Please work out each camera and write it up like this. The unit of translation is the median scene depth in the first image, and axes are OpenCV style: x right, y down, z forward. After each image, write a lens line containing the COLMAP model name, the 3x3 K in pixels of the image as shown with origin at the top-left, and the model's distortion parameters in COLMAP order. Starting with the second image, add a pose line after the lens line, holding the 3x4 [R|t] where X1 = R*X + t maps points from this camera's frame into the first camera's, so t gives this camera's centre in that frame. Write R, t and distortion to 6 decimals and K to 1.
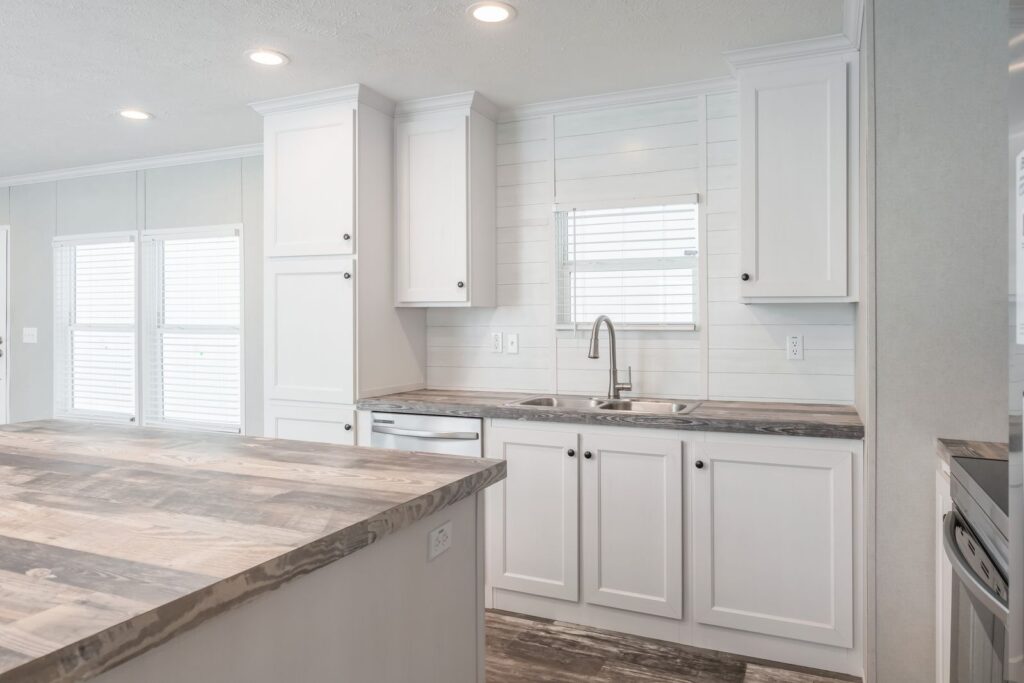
lens RADIAL K [[699.6, 0, 522.7], [0, 699.6, 330.9], [0, 0, 1]] dist [-0.004070, 0.005327]
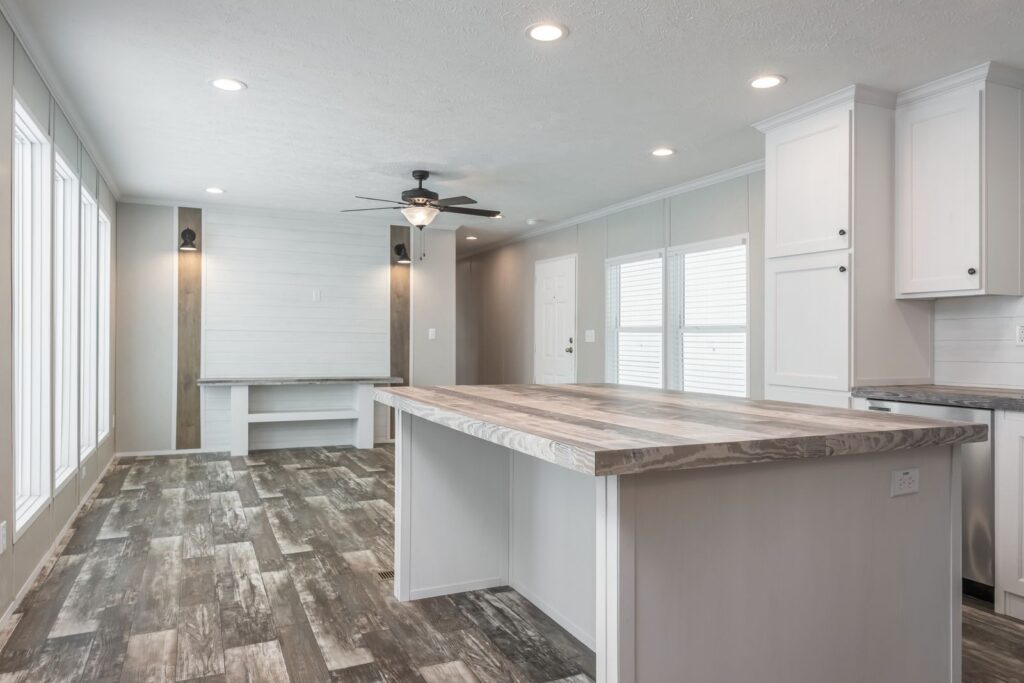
lens RADIAL K [[699.6, 0, 515.9], [0, 699.6, 342.5], [0, 0, 1]] dist [-0.004070, 0.005327]
pose [[0.756646, 0.000695, -0.653825, 0.061742], [-0.005736, 0.999968, -0.005575, 0.037902], [0.653800, 0.007969, 0.756626, -0.110261]]
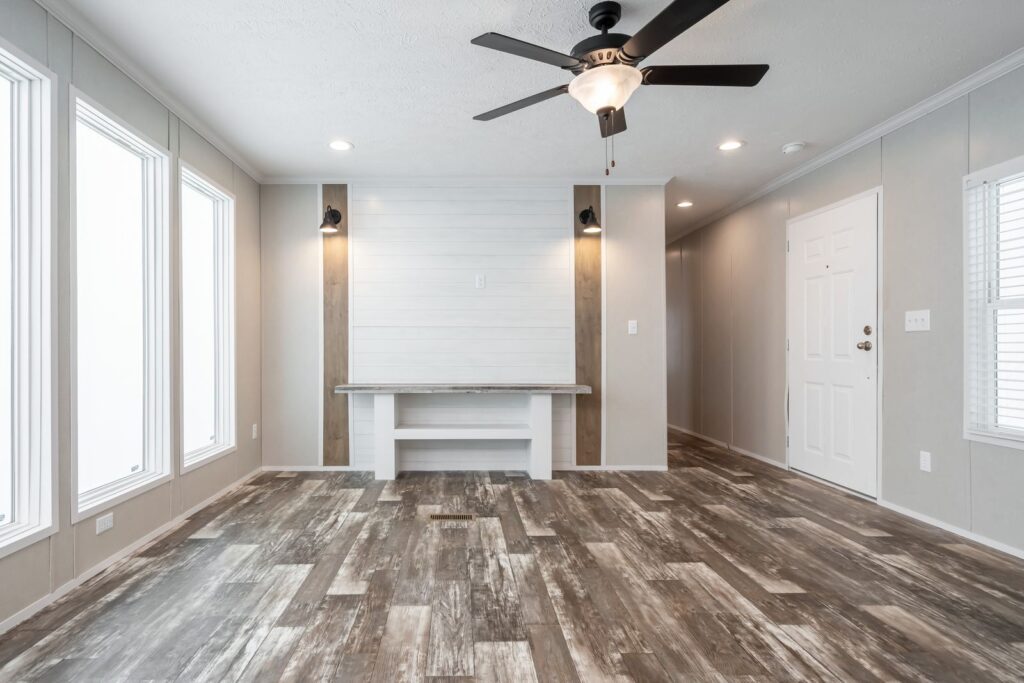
lens RADIAL K [[544.3, 0, 464.0], [0, 544.3, 347.8], [0, 0, 1]] dist [-0.003070, 0.001218]
pose [[0.414883, -0.009711, -0.909823, -0.550981], [0.002897, 0.999952, -0.009352, 0.058723], [0.909870, 0.001244, 0.414892, 0.466121]]
